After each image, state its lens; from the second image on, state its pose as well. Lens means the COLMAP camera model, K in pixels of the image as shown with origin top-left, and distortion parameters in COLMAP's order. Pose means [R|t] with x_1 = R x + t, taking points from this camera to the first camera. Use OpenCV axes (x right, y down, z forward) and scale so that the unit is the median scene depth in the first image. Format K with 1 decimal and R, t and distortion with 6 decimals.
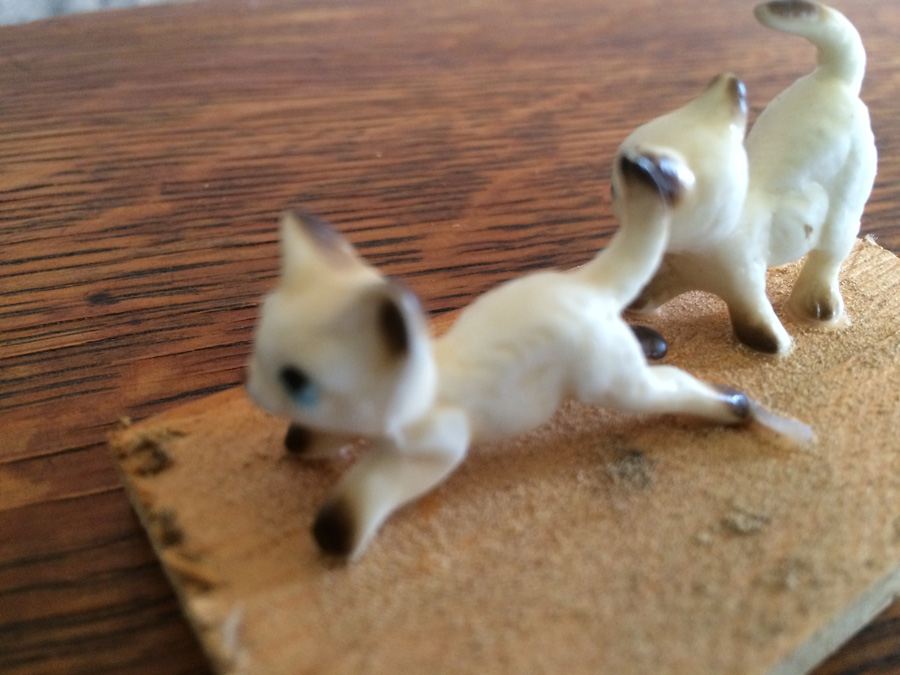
lens RADIAL K [[807.4, 0, 450.0], [0, 807.4, 337.5], [0, 0, 1]] dist [0.065638, -0.163754]
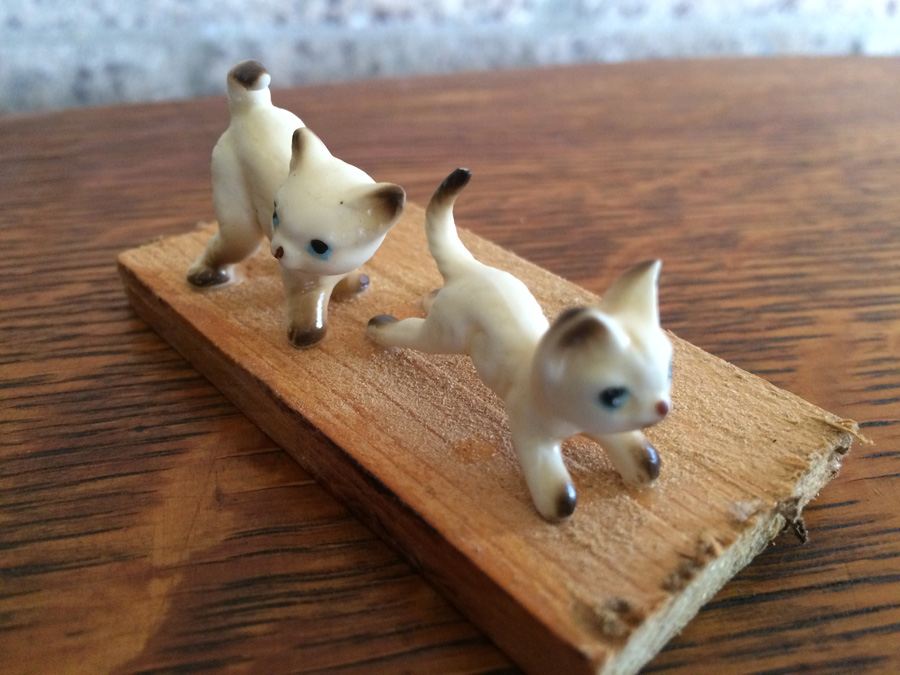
lens RADIAL K [[807.4, 0, 450.0], [0, 807.4, 337.5], [0, 0, 1]] dist [0.065638, -0.163754]
pose [[0.994179, 0.045233, -0.097786, -0.071655], [-0.052788, 0.995702, -0.076102, 0.031192], [0.093923, 0.080821, 0.992294, -0.128840]]
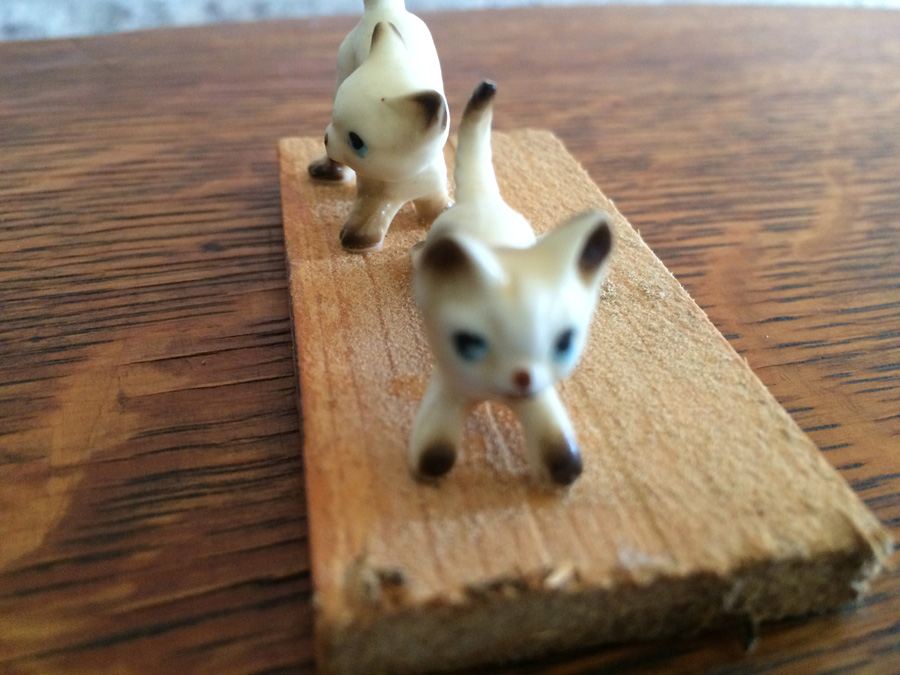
lens RADIAL K [[807.4, 0, 450.0], [0, 807.4, 337.5], [0, 0, 1]] dist [0.065638, -0.163754]
pose [[0.999780, 0.019506, -0.007675, -0.058026], [-0.019904, 0.998248, -0.055713, 0.104596], [0.006575, 0.055854, 0.998417, -0.111566]]
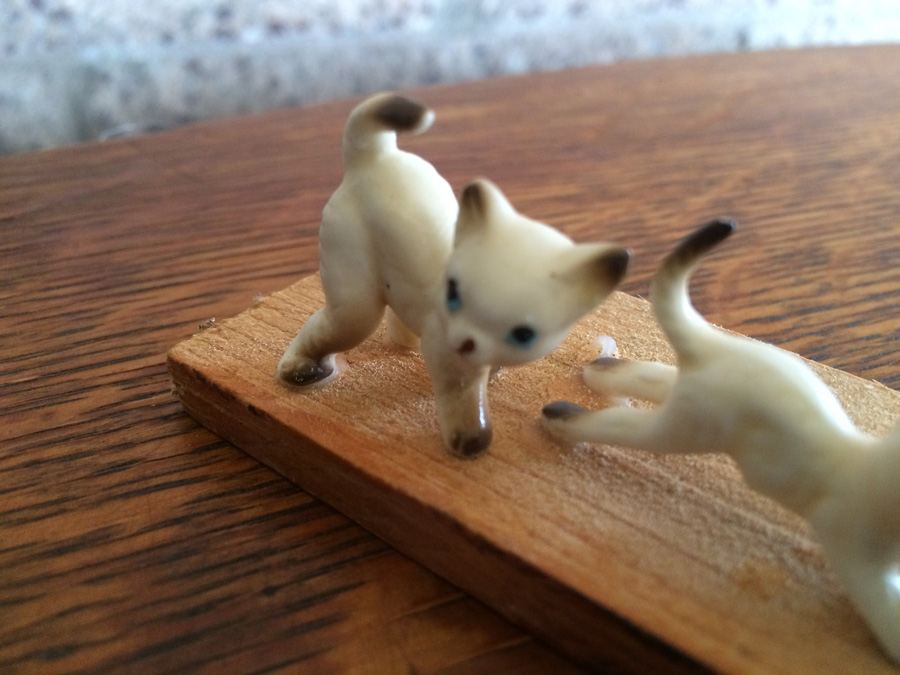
lens RADIAL K [[807.4, 0, 450.0], [0, 807.4, 337.5], [0, 0, 1]] dist [0.065638, -0.163754]
pose [[0.997533, -0.054834, 0.043834, -0.318640], [0.058320, 0.994871, -0.082649, -0.048447], [-0.039078, 0.085001, 0.995614, 0.017628]]
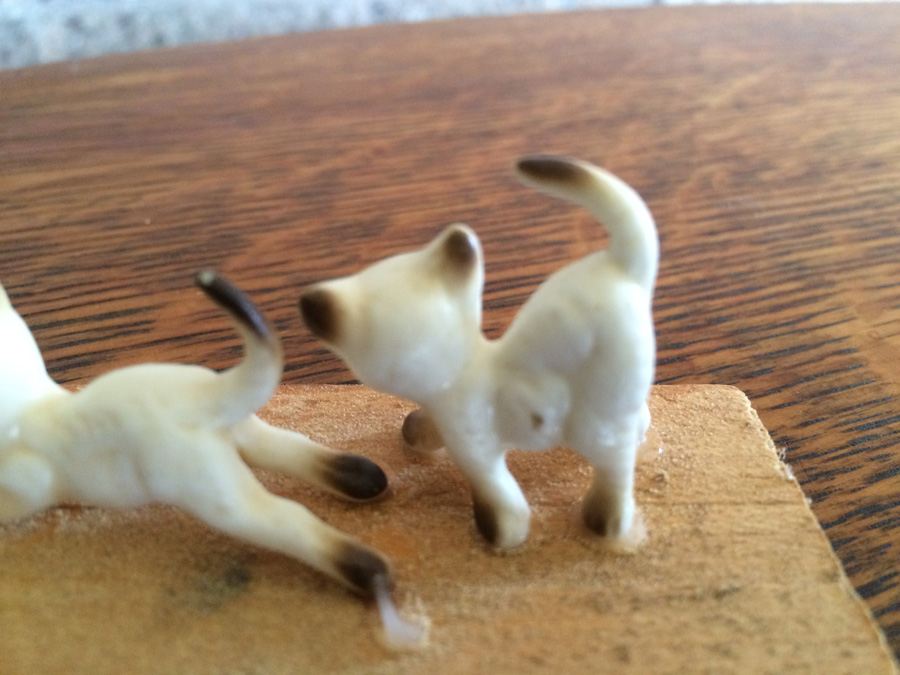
lens RADIAL K [[807.4, 0, 450.0], [0, 807.4, 337.5], [0, 0, 1]] dist [0.065638, -0.163754]
pose [[0.997865, -0.048926, 0.043274, 0.241635], [0.050398, 0.998164, -0.033610, -0.028565], [-0.041550, 0.035719, 0.998498, -0.022731]]
